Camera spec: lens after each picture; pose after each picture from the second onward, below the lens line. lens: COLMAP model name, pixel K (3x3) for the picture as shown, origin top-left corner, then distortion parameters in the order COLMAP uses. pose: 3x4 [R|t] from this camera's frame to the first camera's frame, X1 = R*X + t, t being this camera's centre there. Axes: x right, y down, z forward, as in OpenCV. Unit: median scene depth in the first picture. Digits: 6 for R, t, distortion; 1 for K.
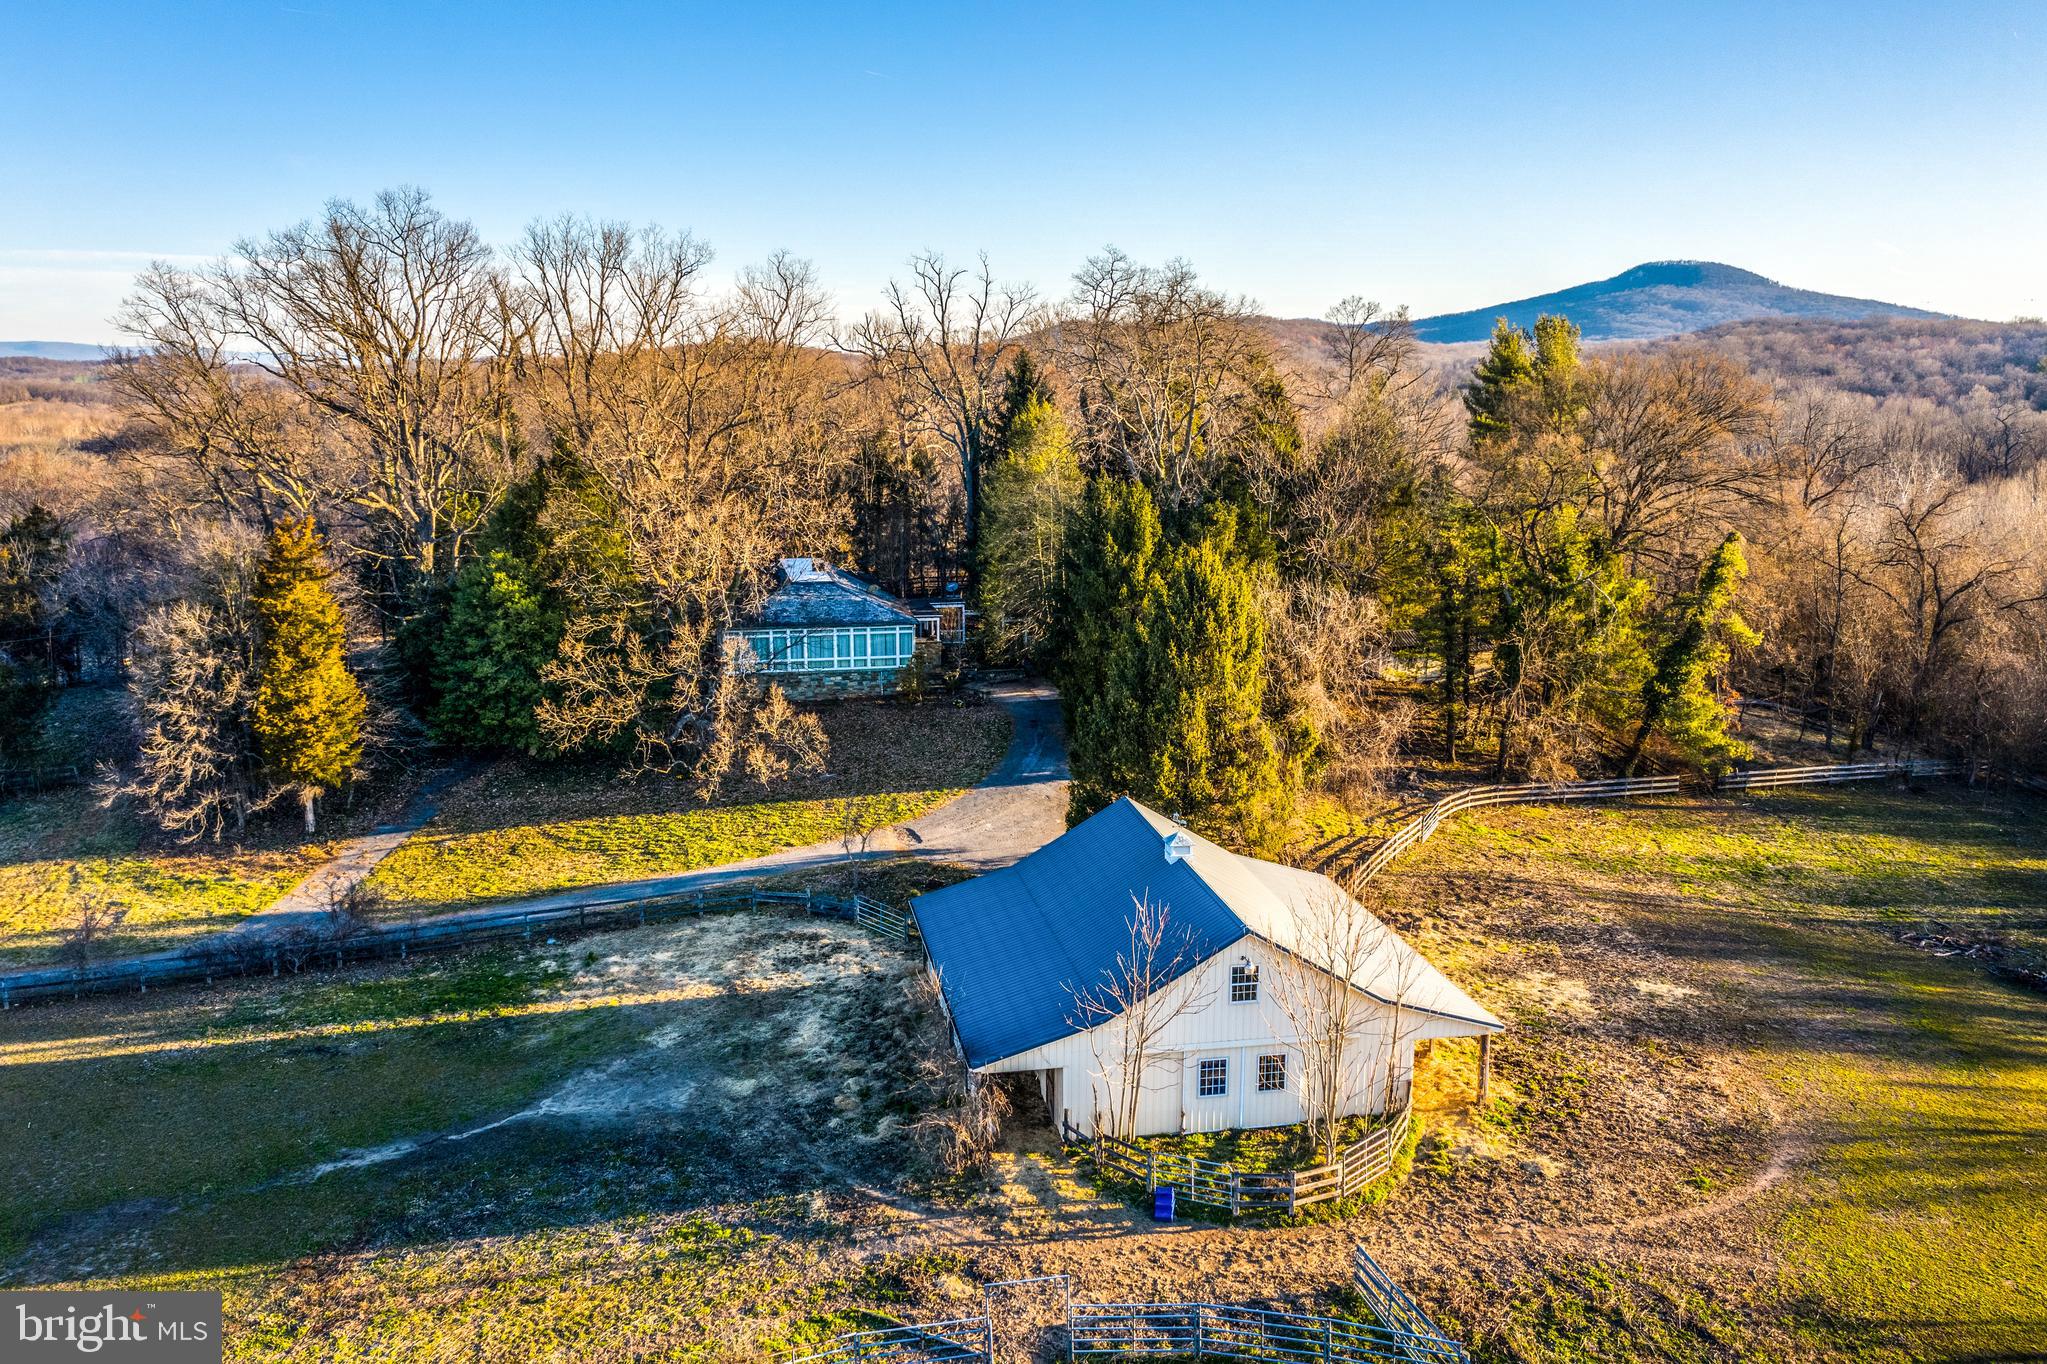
lens RADIAL K [[1628.0, 0, 1023.5], [0, 1628.0, 682.0], [0, 0, 1]] dist [-0.004795, 0.007403]
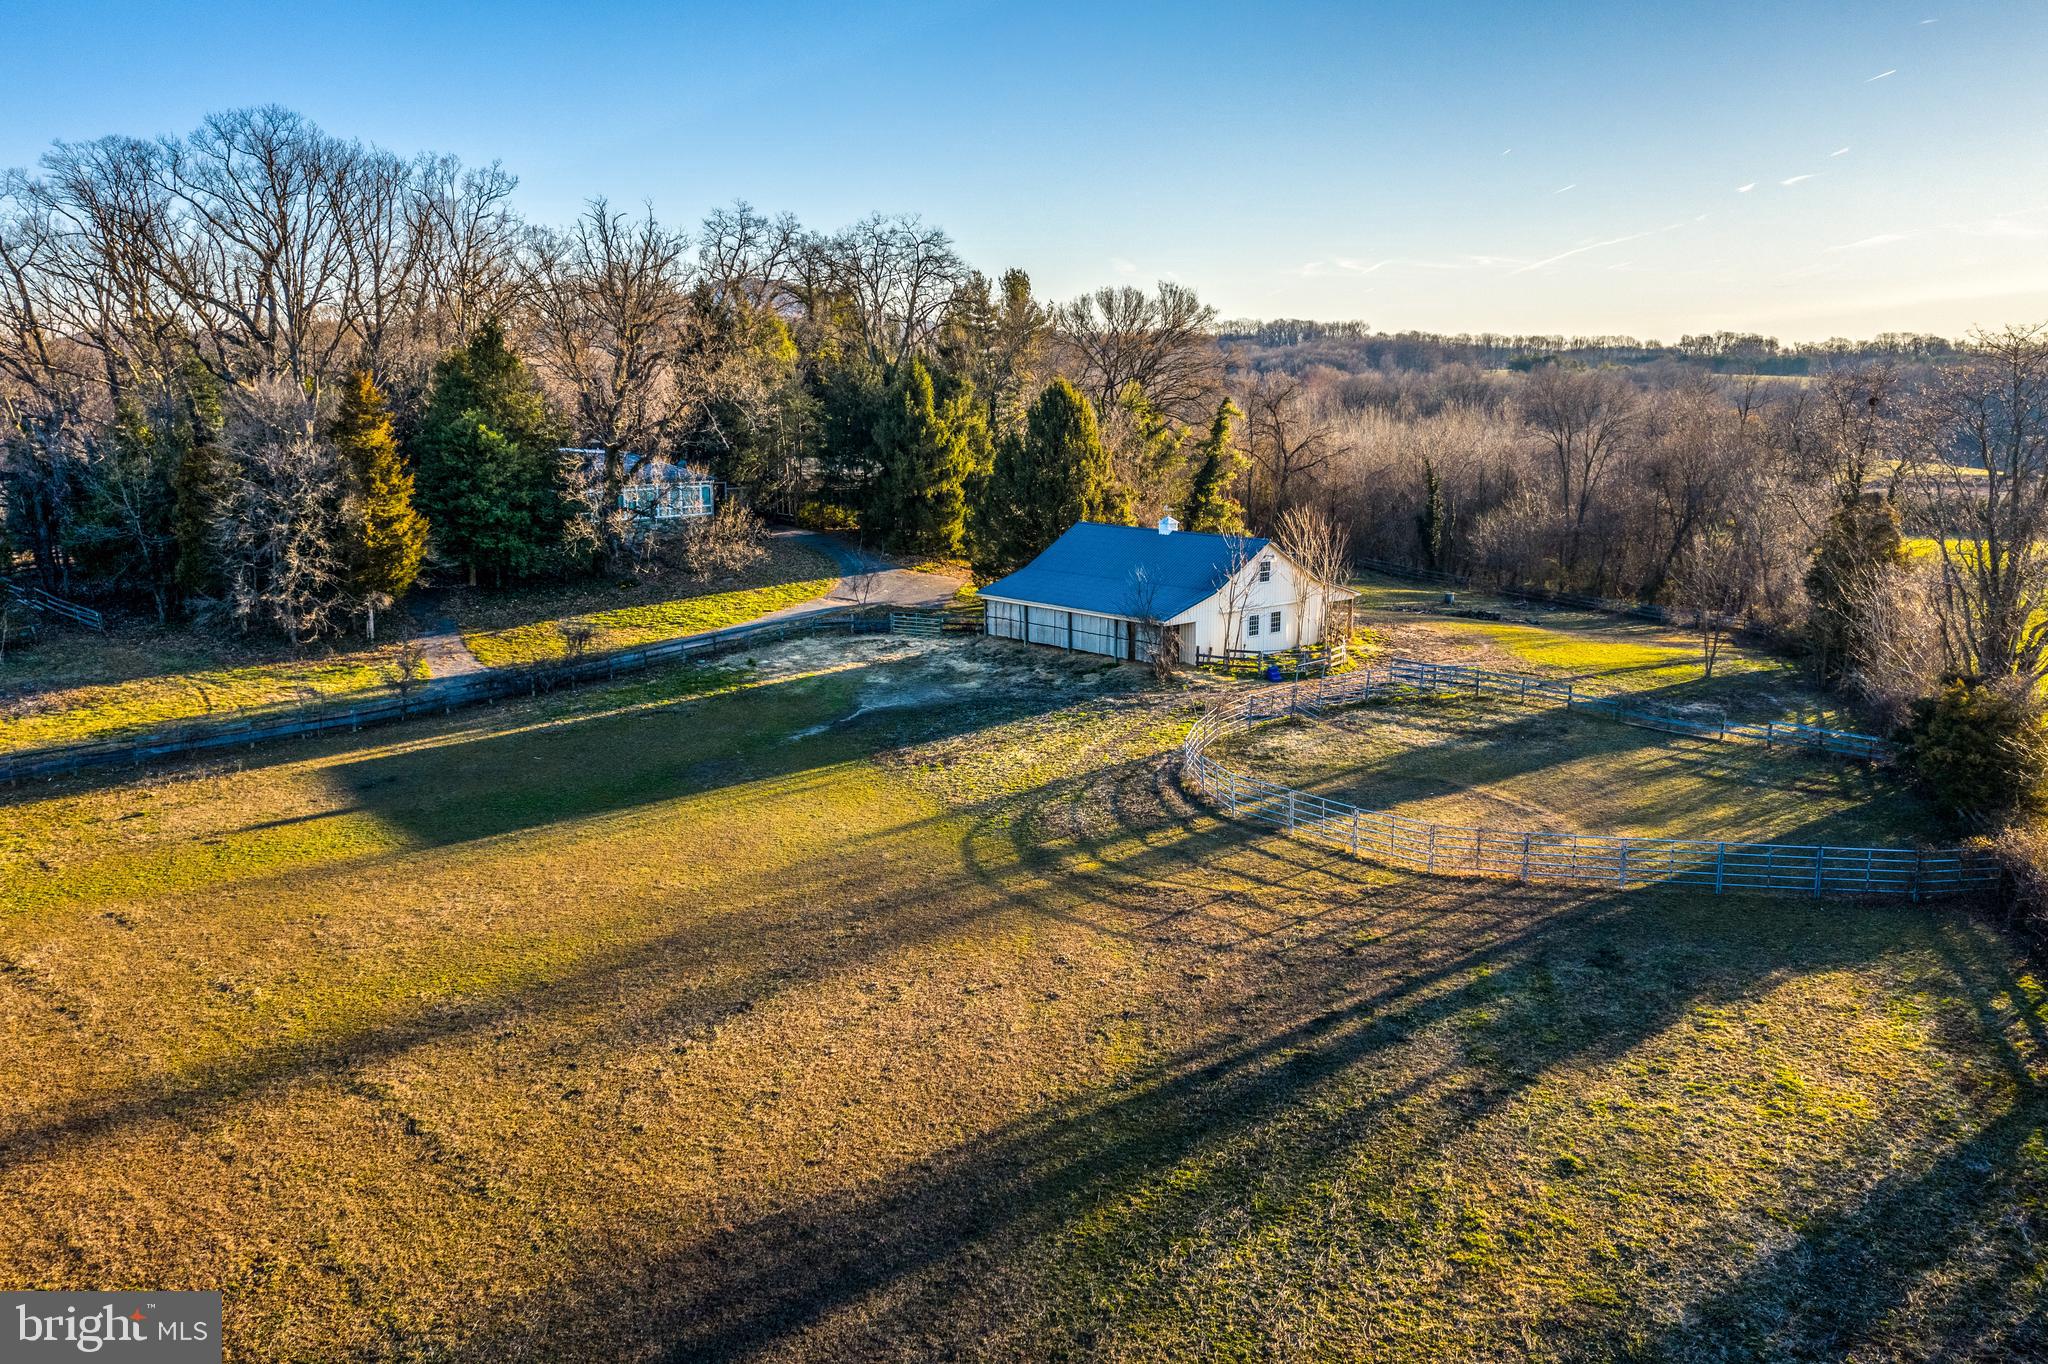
lens RADIAL K [[1628.8, 0, 1024.0], [0, 1628.8, 682.0], [0, 0, 1]] dist [-0.004795, 0.007403]
pose [[0.856651, -0.098852, 0.506337, -0.843444], [0.102764, 0.994499, 0.020292, 0.197200], [-0.505557, 0.034650, 0.862097, -0.362224]]
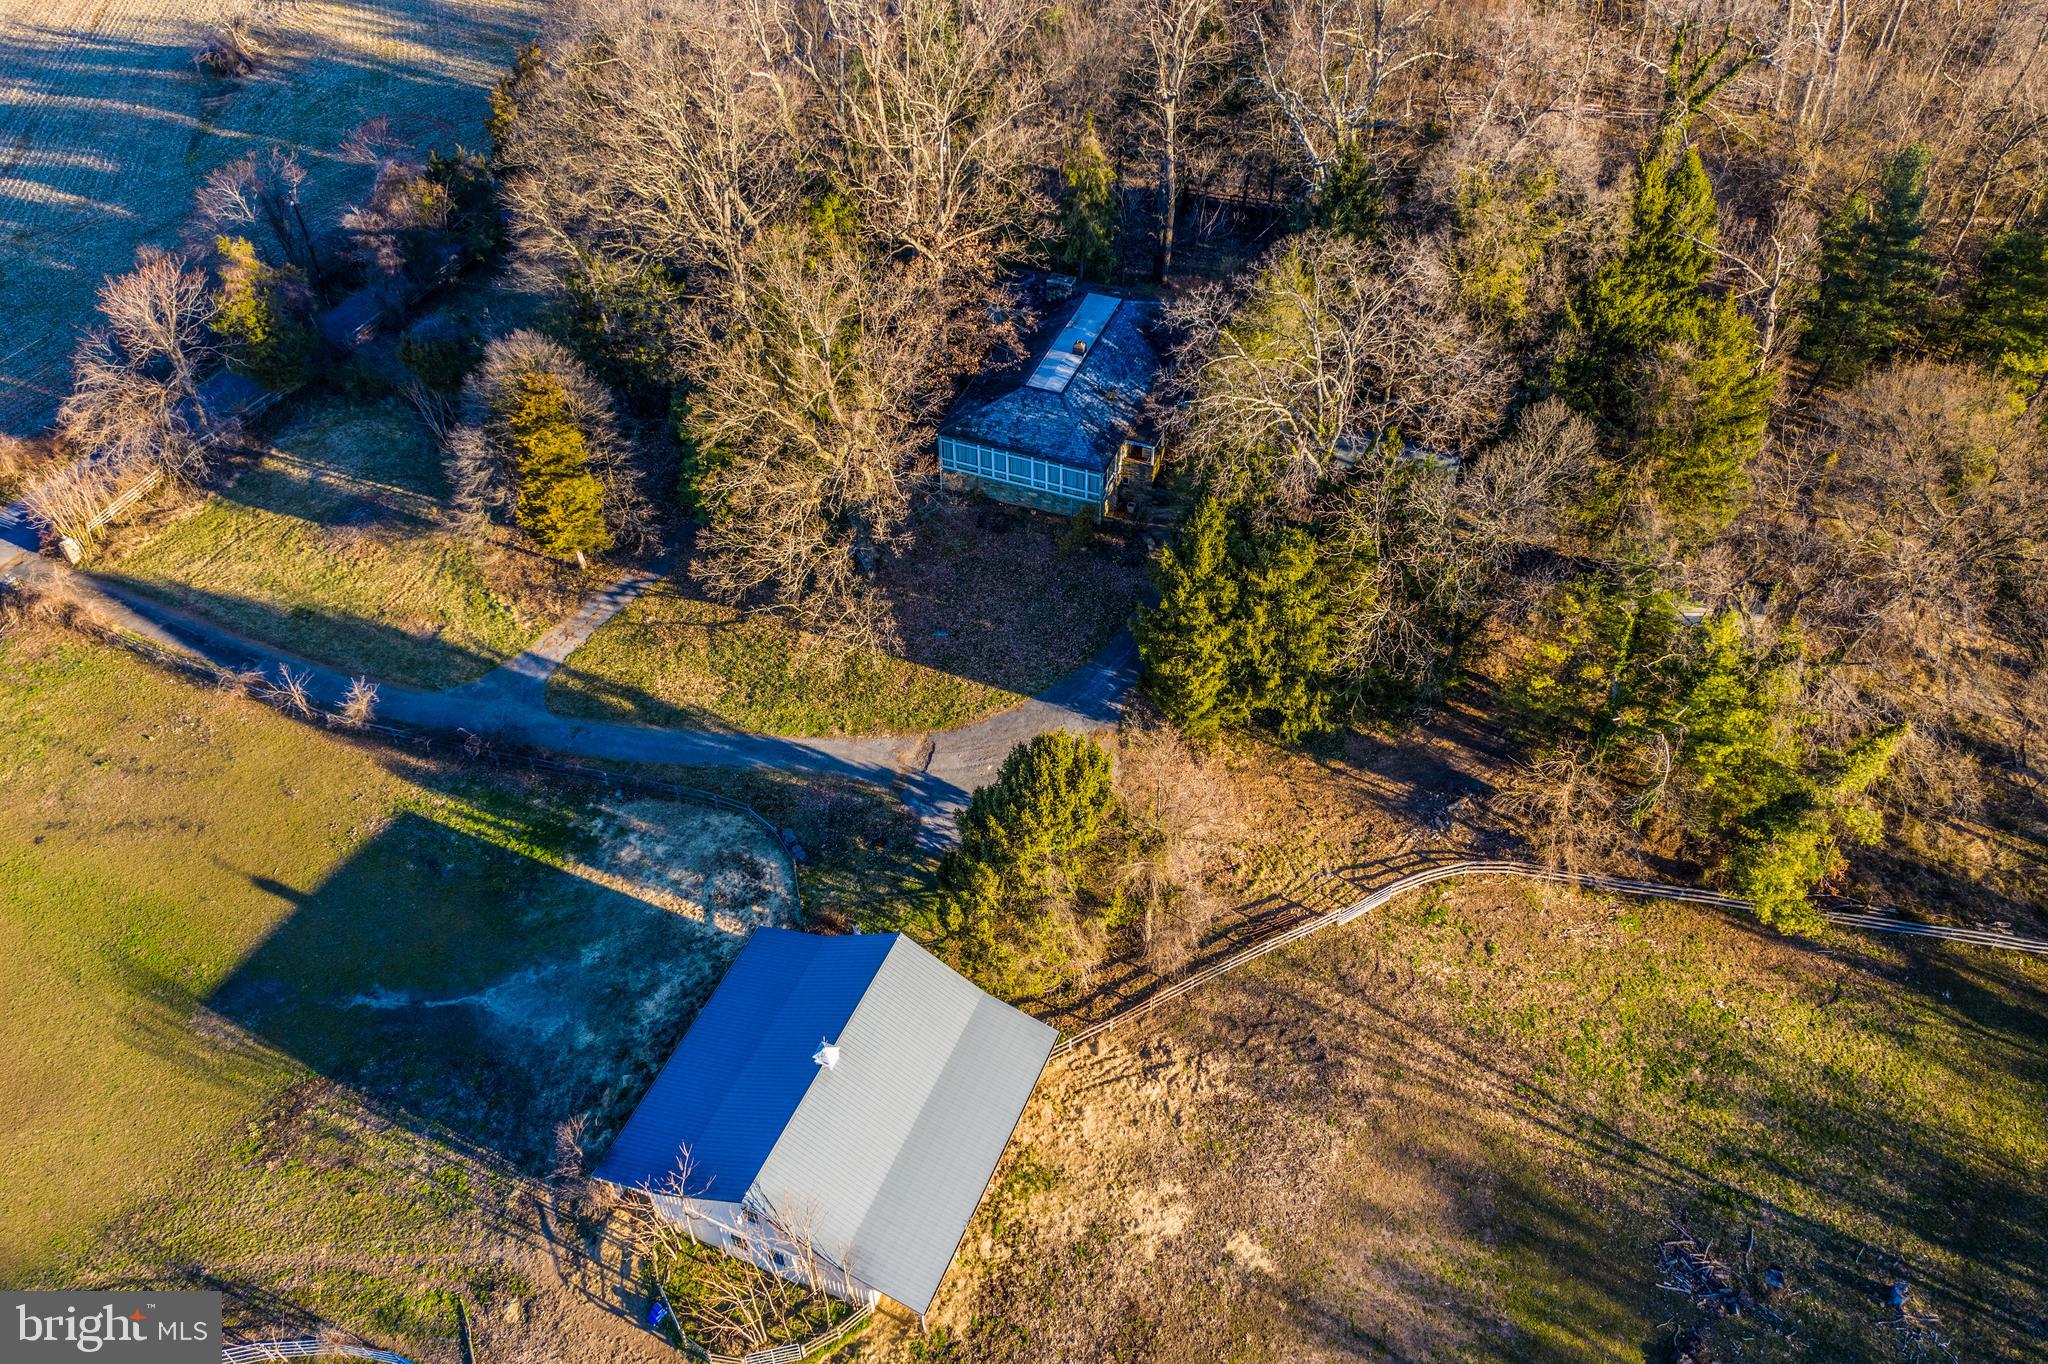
lens RADIAL K [[1628.8, 0, 1024.0], [0, 1628.8, 682.0], [0, 0, 1]] dist [-0.004795, 0.007403]
pose [[0.836290, 0.378401, -0.396777, 0.590509], [-0.100392, 0.817111, 0.567671, -0.845654], [0.539018, -0.434905, 0.721330, 0.236958]]
